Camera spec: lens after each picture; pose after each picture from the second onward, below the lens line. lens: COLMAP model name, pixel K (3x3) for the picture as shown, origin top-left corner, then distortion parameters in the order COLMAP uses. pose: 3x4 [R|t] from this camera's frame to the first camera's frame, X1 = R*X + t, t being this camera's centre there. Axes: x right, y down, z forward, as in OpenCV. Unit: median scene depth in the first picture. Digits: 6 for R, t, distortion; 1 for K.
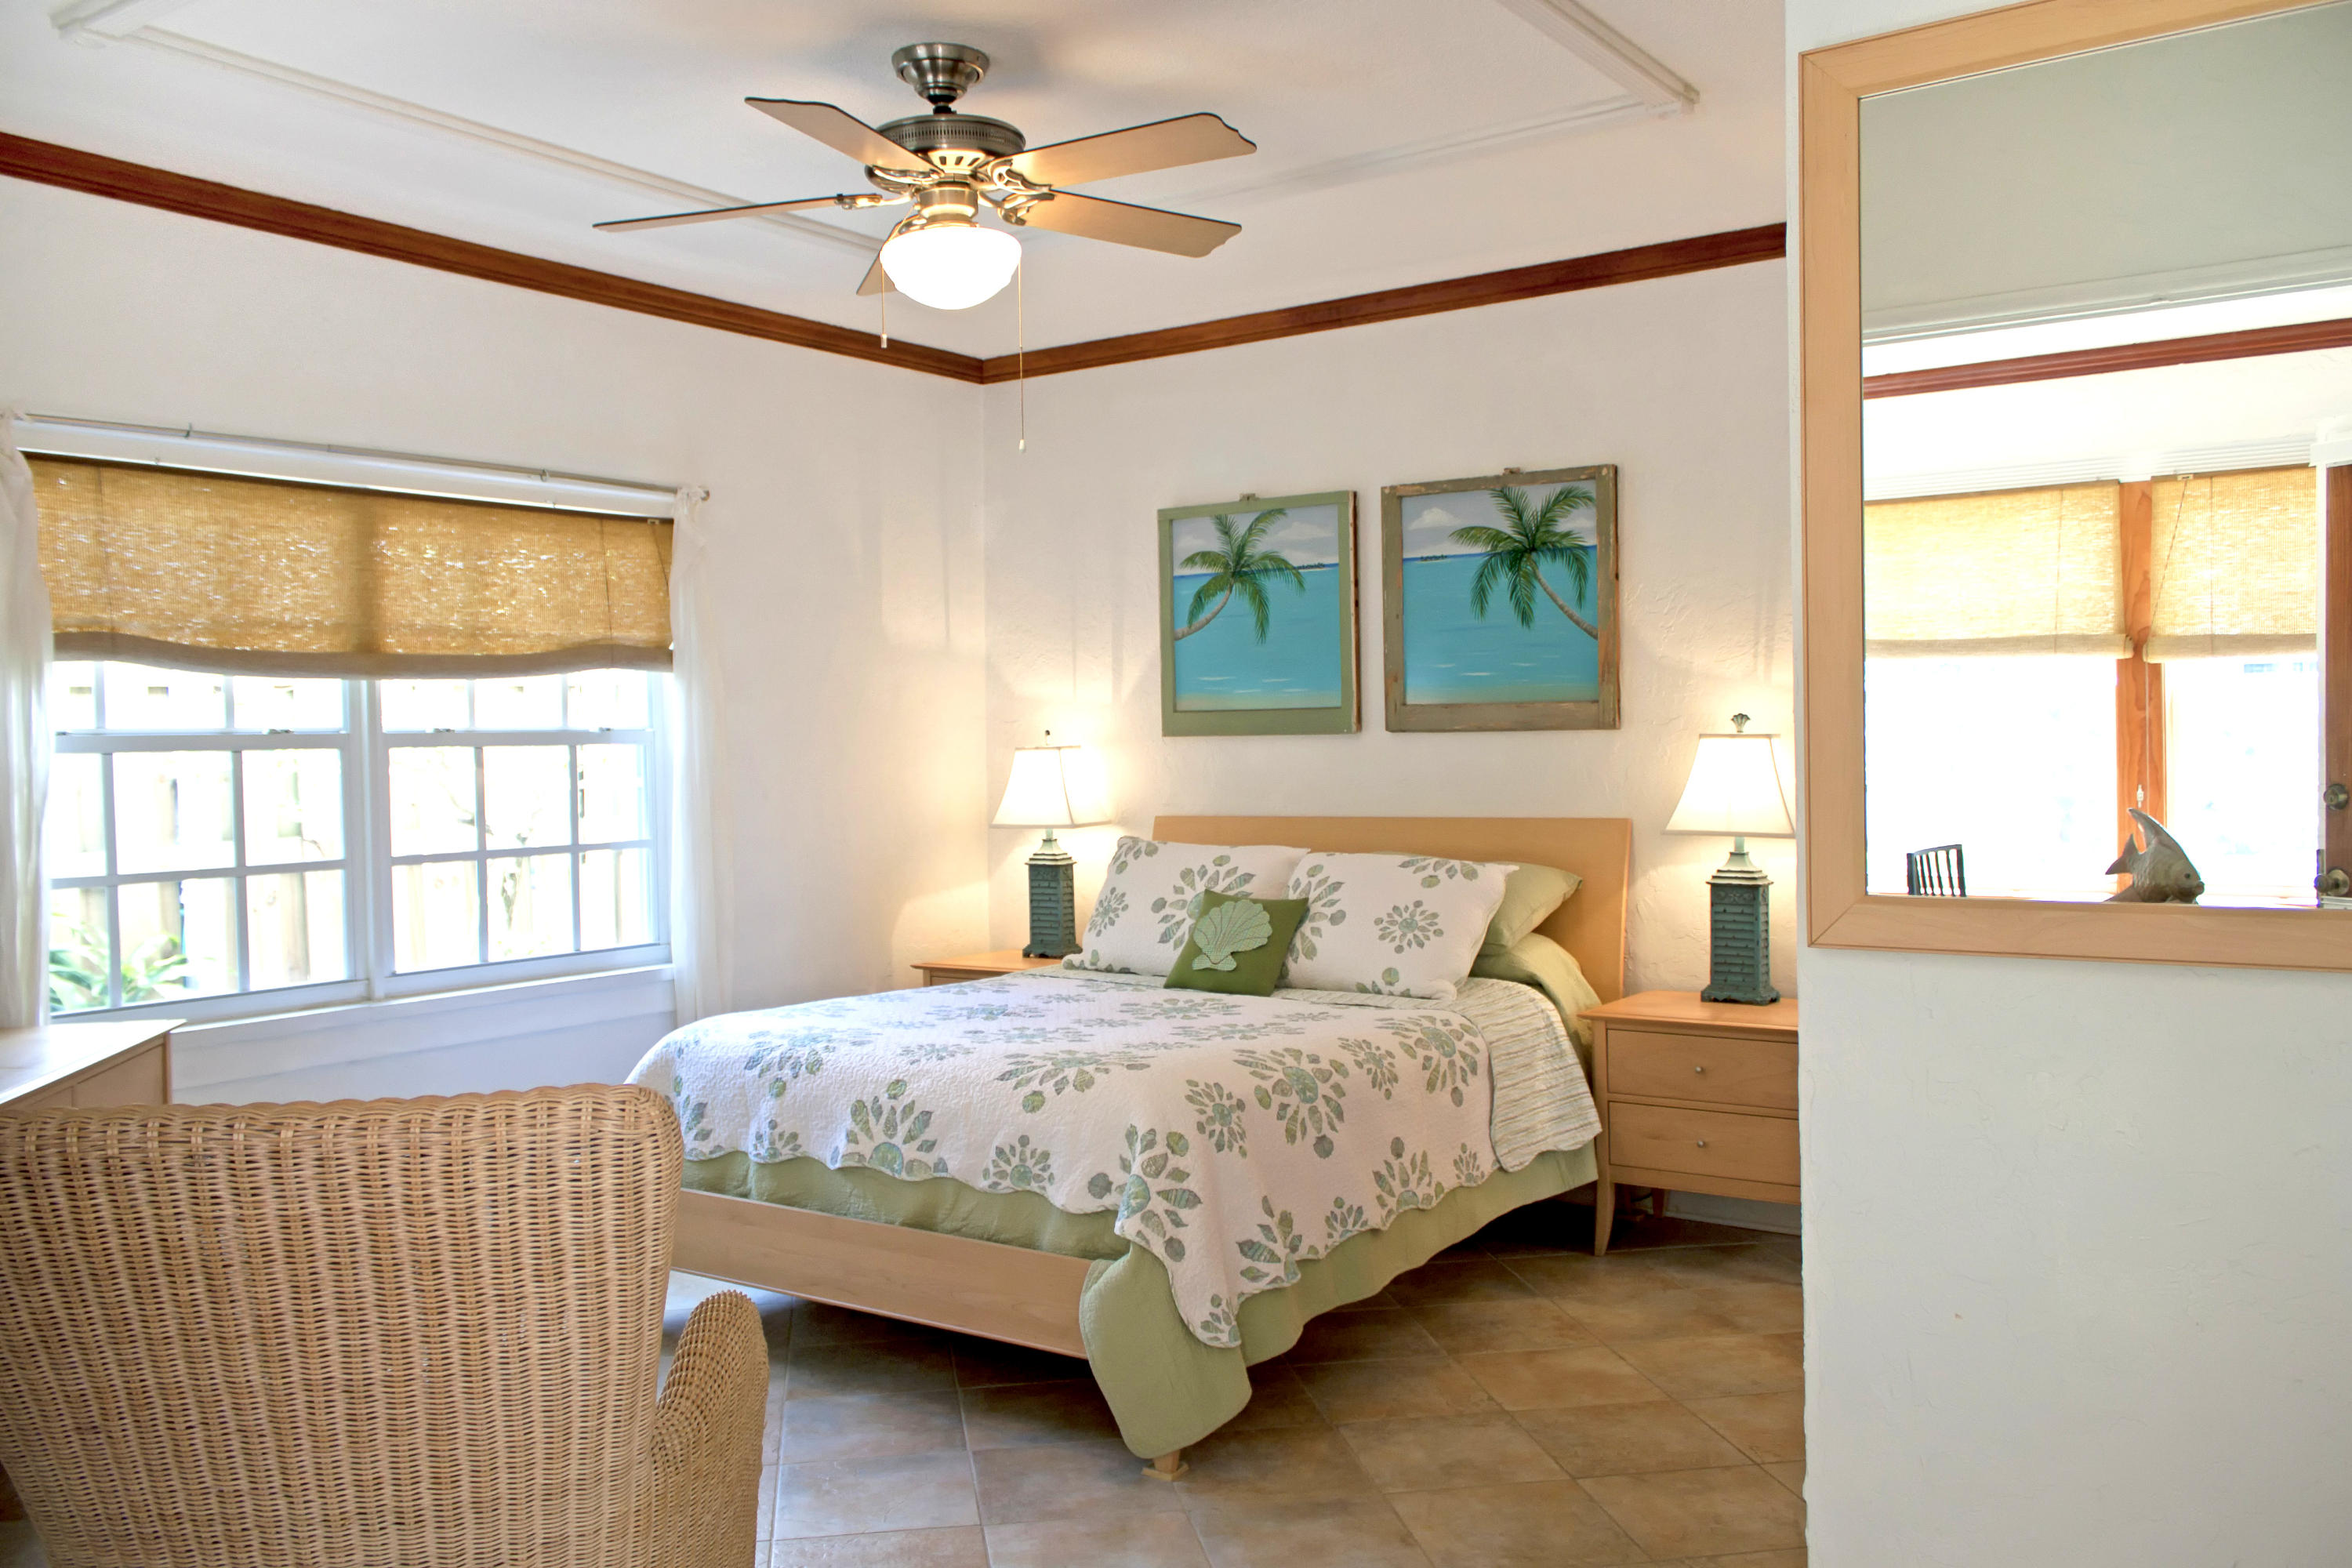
lens RADIAL K [[1936.0, 0, 1176.0], [0, 1936.0, 784.0], [0, 0, 1]] dist [0.002030, 0.000481]
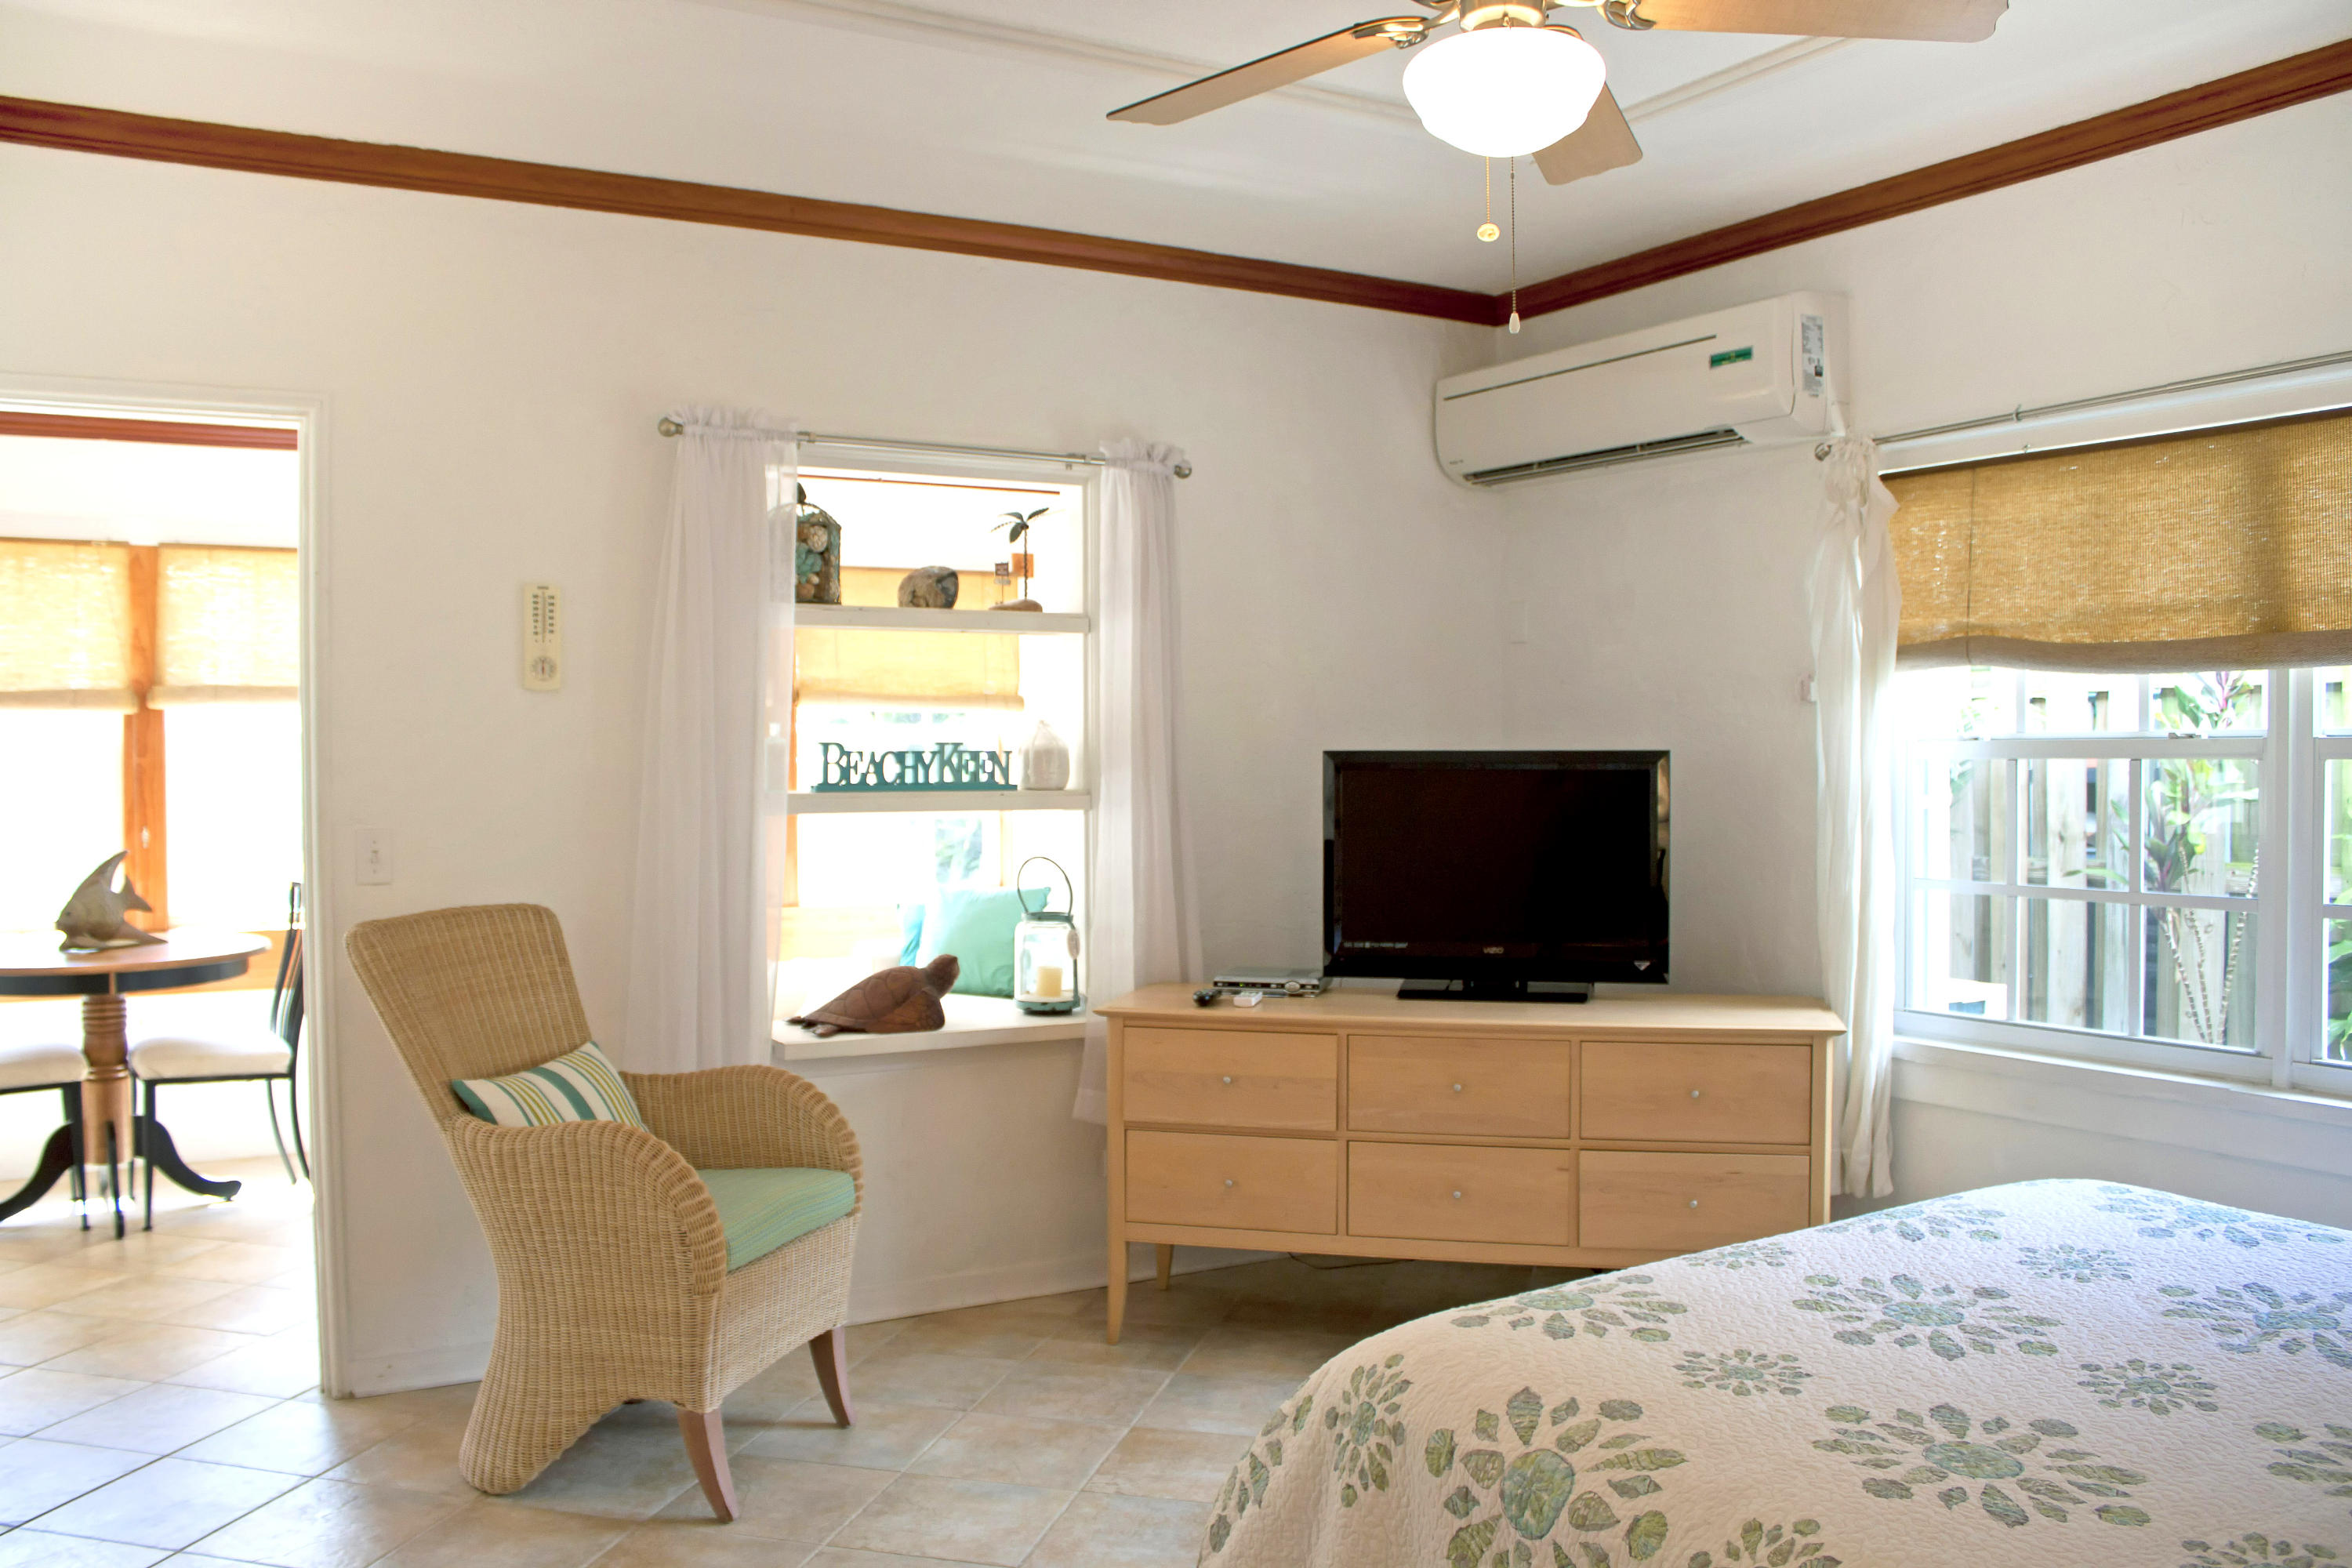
lens RADIAL K [[1978.0, 0, 1176.0], [0, 1978.0, 784.0], [0, 0, 1]] dist [-0.203215, 0.160825]
pose [[-0.418253, 0.029266, -0.907859, 0.468025], [-0.011725, 0.999224, 0.037613, -0.033532], [0.908255, 0.026376, -0.417585, 0.982789]]
